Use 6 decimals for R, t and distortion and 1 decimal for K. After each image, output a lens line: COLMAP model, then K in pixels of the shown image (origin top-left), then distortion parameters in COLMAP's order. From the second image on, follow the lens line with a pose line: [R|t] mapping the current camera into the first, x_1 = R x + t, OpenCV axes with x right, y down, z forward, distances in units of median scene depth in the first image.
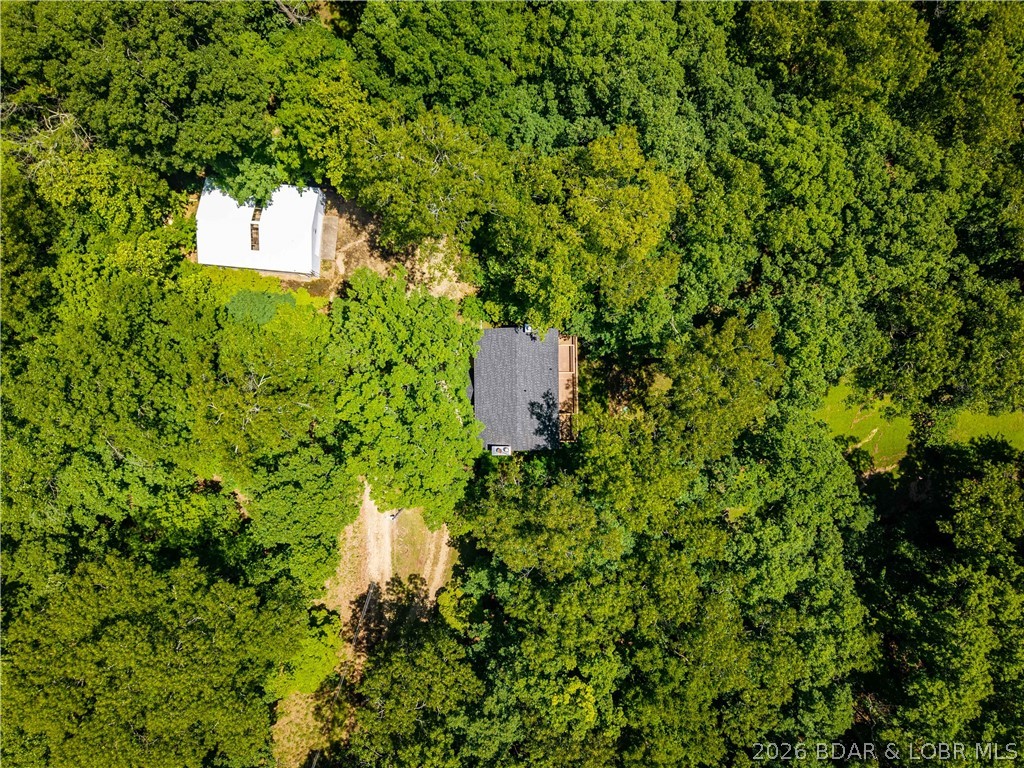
lens RADIAL K [[689.9, 0, 512.0], [0, 689.9, 384.0], [0, 0, 1]] dist [0.042476, -0.043629]
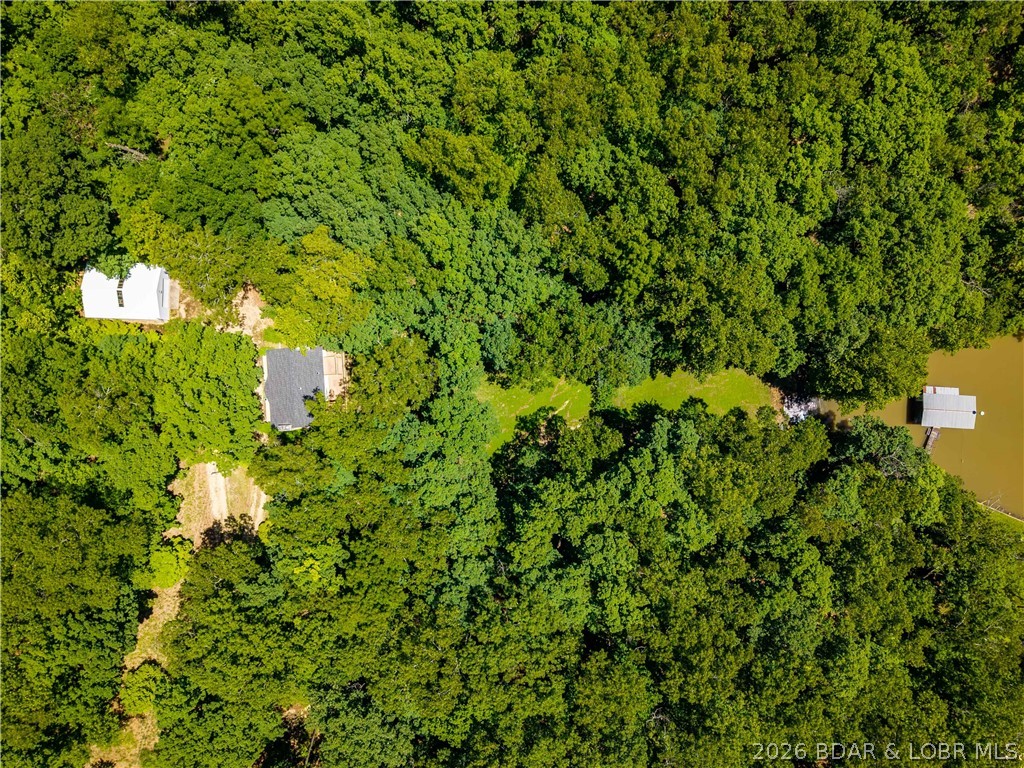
lens RADIAL K [[689.9, 0, 512.0], [0, 689.9, 384.0], [0, 0, 1]] dist [0.042476, -0.043629]
pose [[0.998448, -0.055601, 0.003133, 0.552693], [0.055595, 0.998452, 0.001928, 0.026694], [-0.003235, -0.001751, 0.999993, -0.628166]]
